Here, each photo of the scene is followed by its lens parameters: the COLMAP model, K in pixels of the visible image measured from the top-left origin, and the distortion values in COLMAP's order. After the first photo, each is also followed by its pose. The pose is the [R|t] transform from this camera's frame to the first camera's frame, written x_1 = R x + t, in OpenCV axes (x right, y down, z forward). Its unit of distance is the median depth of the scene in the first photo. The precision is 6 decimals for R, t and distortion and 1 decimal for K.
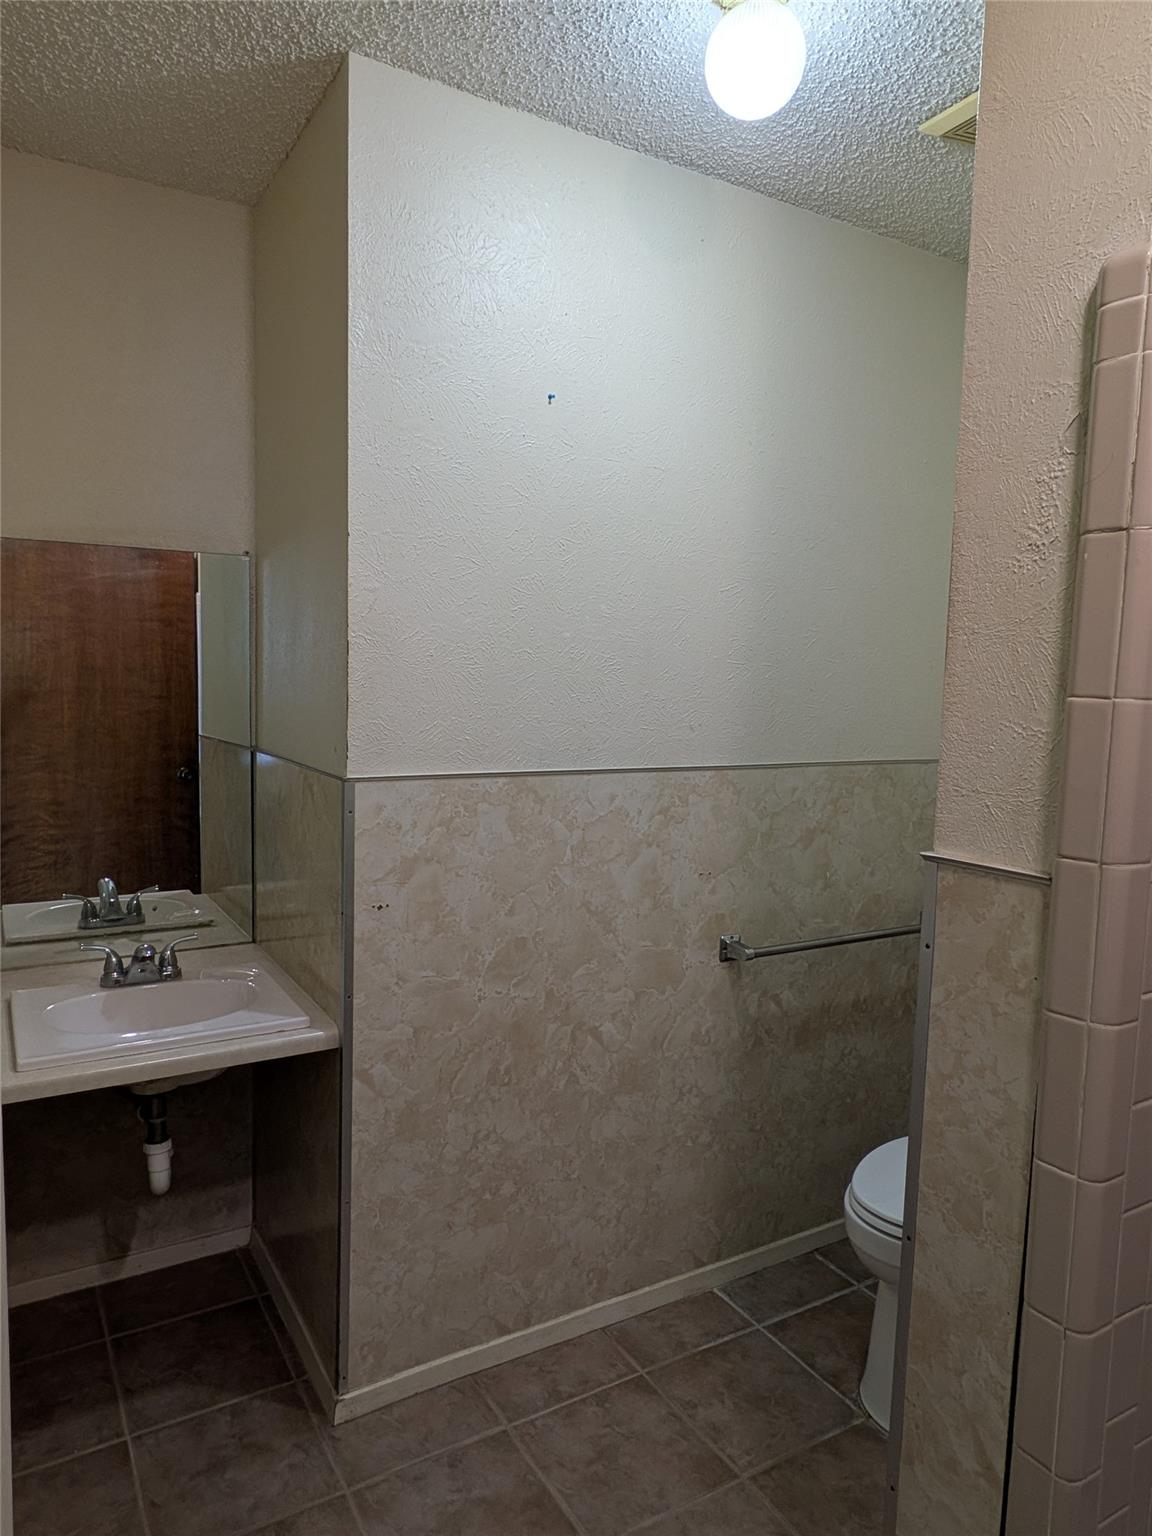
lens RADIAL K [[1010.8, 0, 576.2], [0, 1010.8, 771.5], [0, 0, 1]] dist [0.013229, -0.000043]
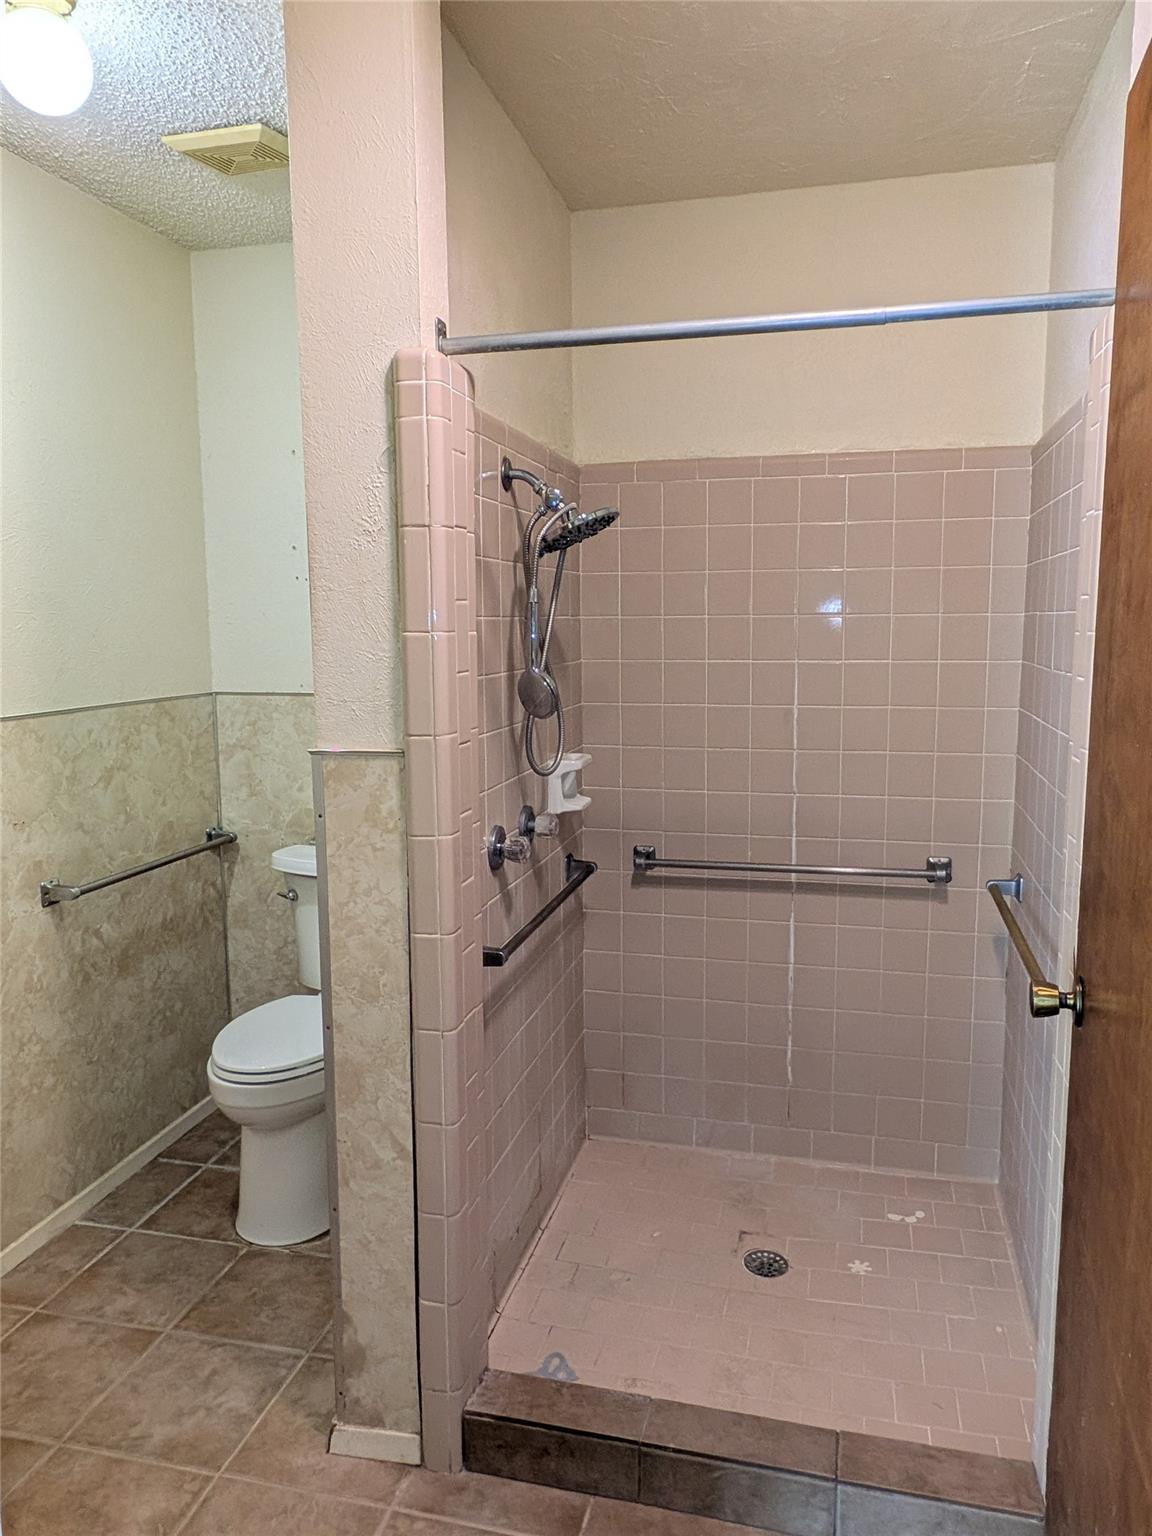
lens RADIAL K [[1098.6, 0, 576.0], [0, 1098.6, 768.0], [0, 0, 1]] dist [0.049028, 0.004513]
pose [[0.707248, -0.132200, 0.694495, -0.236971], [0.100040, 0.991190, 0.086801, 0.005538], [-0.699851, 0.008088, 0.714243, -0.174064]]
